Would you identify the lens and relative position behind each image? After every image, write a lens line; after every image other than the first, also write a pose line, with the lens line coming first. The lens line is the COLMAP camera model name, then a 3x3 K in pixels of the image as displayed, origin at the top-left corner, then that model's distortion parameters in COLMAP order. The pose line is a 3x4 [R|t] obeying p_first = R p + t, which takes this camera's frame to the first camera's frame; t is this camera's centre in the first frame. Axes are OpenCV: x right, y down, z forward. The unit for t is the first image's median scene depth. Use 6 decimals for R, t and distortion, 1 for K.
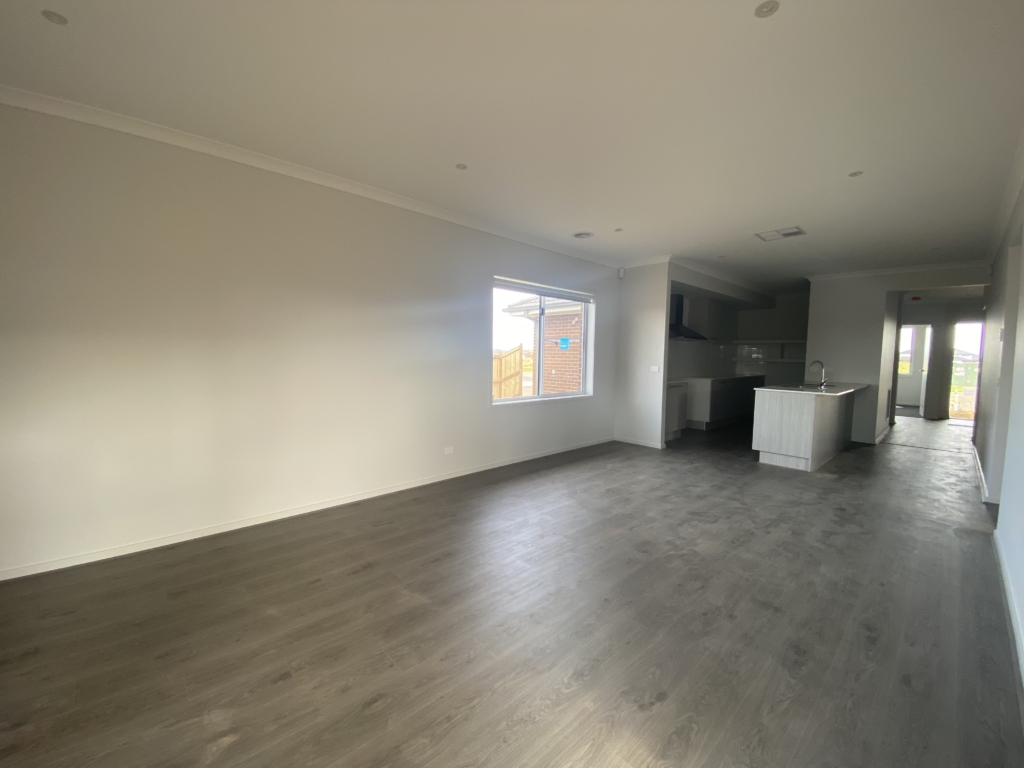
lens RADIAL K [[408.9, 0, 495.6], [0, 408.9, 380.2], [0, 0, 1]] dist [0.012358, -0.015417]
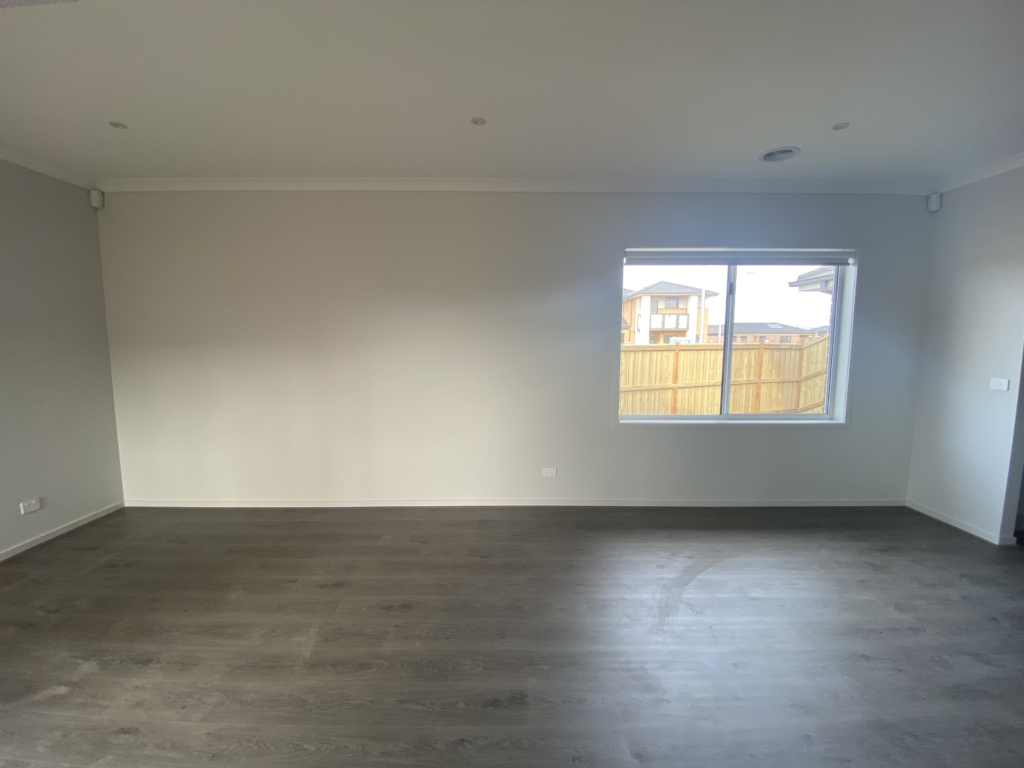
lens RADIAL K [[408.9, 0, 495.6], [0, 408.9, 380.2], [0, 0, 1]] dist [0.012358, -0.015417]
pose [[0.746976, 0.049828, -0.662982, 0.278987], [-0.029735, 0.998694, 0.041557, -0.037485], [0.664186, -0.011328, 0.747481, 0.253933]]
